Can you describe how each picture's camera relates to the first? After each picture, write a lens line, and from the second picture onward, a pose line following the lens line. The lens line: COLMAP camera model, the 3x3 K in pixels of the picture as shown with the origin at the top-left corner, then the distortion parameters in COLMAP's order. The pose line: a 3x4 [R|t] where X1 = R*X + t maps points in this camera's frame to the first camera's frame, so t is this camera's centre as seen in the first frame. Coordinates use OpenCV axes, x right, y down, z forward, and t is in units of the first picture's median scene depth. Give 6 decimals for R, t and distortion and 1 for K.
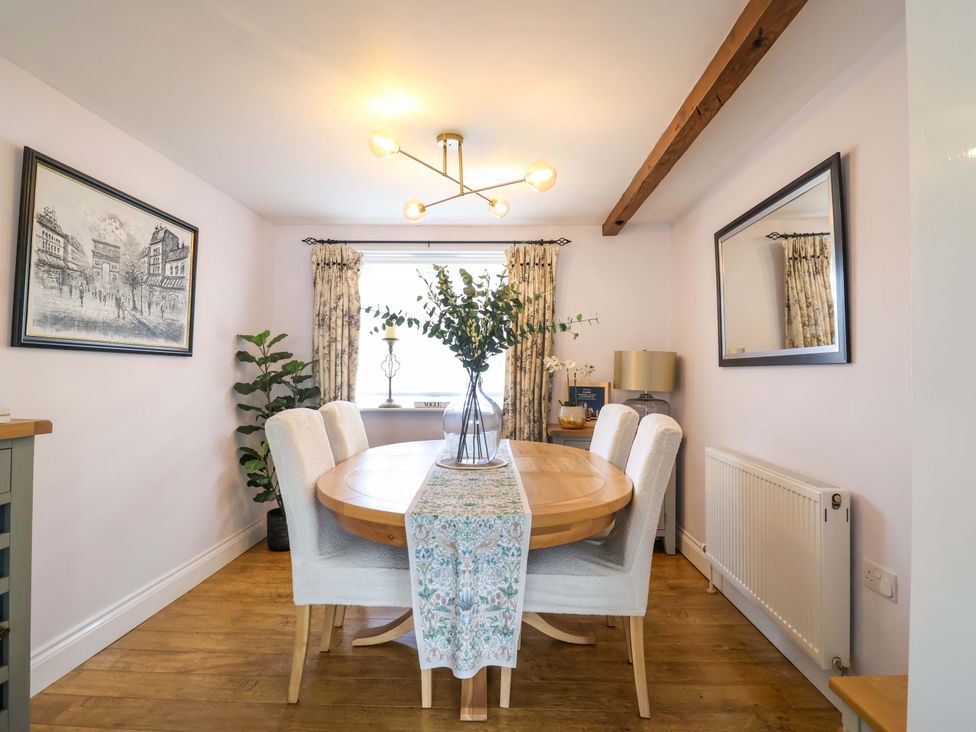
lens RADIAL K [[483.6, 0, 484.1], [0, 483.6, 353.6], [0, 0, 1]] dist [-0.003544, -0.001067]
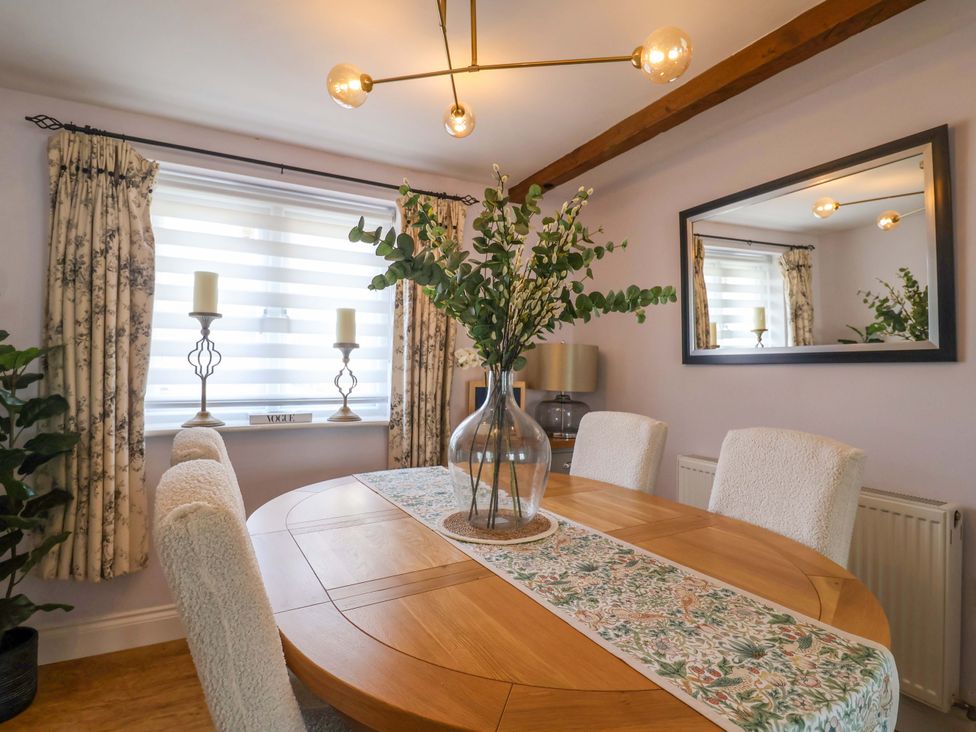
lens RADIAL K [[542.7, 0, 524.9], [0, 542.7, 361.2], [0, 0, 1]] dist [-0.009157, -0.006354]
pose [[0.848289, 0.009543, 0.529447, -0.228213], [-0.011274, 0.999936, 0.000041, 0.025453], [-0.529413, -0.006004, 0.848343, 0.228584]]
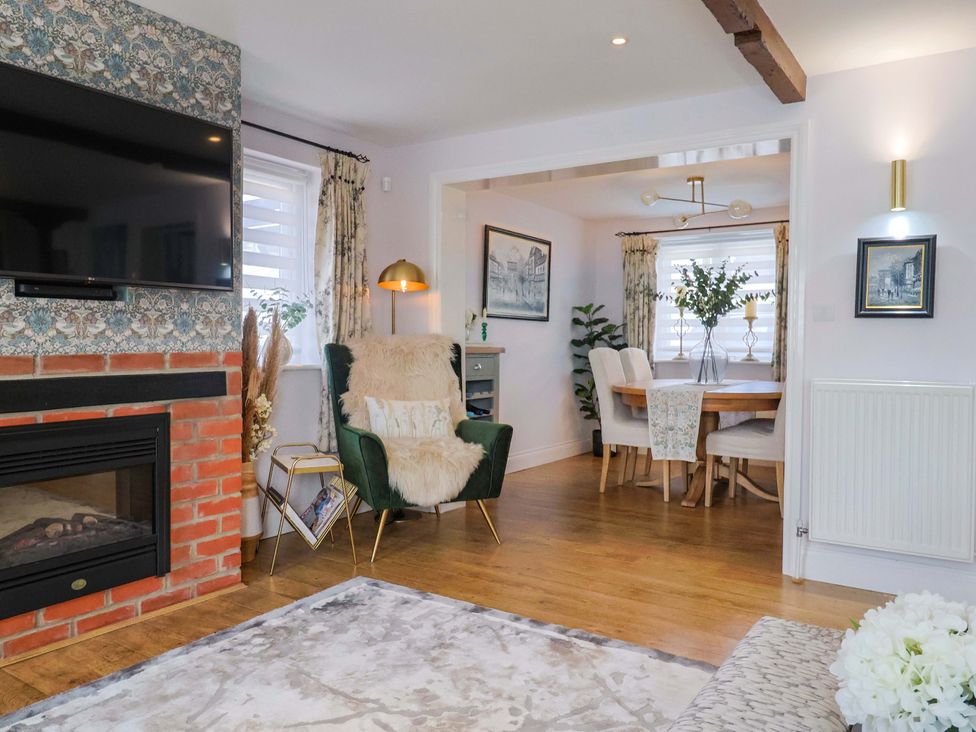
lens RADIAL K [[739.6, 0, 496.8], [0, 739.6, 361.3], [0, 0, 1]] dist [0.006365, 0.008608]
pose [[0.846032, 0.012351, -0.532988, 0.463674], [0.015687, 0.998722, 0.048044, 0.014073], [0.532901, -0.049007, 0.844758, -0.967525]]
